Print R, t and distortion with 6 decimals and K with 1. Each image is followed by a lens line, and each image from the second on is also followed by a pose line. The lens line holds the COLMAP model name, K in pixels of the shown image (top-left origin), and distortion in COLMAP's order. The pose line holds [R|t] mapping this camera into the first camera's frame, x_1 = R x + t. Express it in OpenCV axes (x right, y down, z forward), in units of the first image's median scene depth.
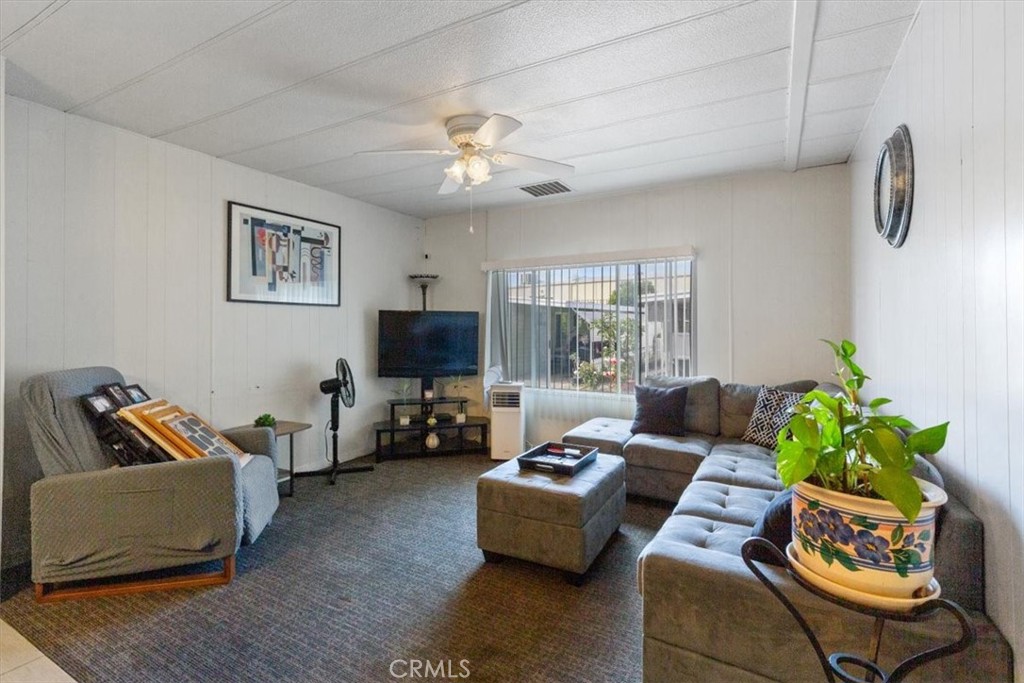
lens RADIAL K [[473.4, 0, 504.7], [0, 473.4, 322.9], [0, 0, 1]] dist [0.003734, 0.000478]
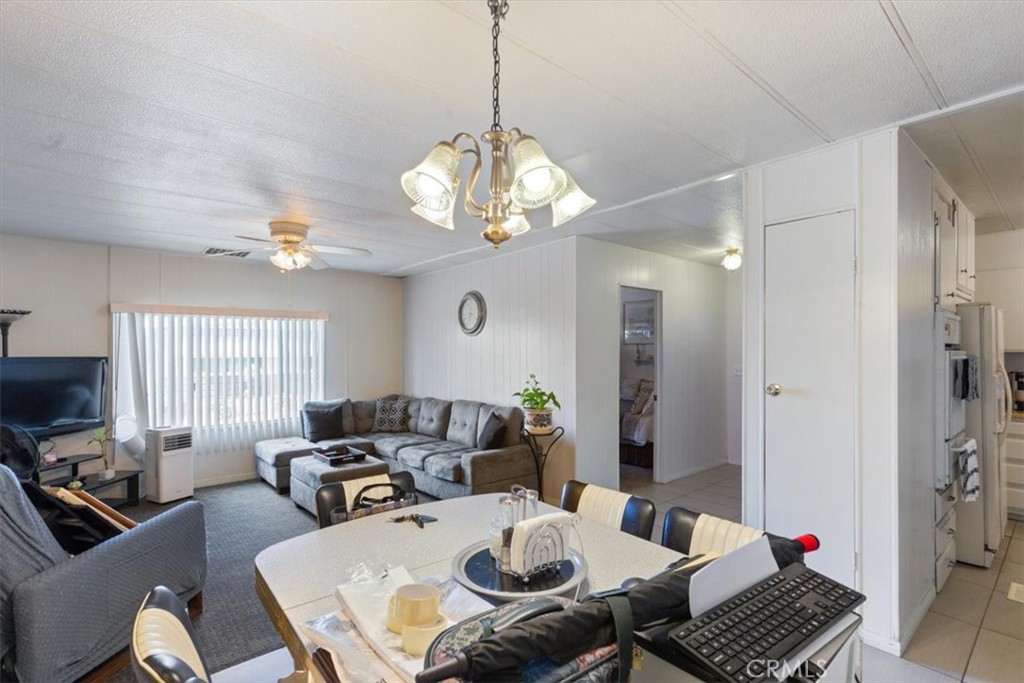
lens RADIAL K [[473.4, 0, 506.8], [0, 473.4, 349.8], [0, 0, 1]] dist [0.003734, 0.000478]
pose [[0.354911, -0.006521, 0.934877, -0.841406], [0.000296, 0.999976, 0.006862, -0.057060], [-0.934900, -0.002159, 0.354905, -0.057644]]
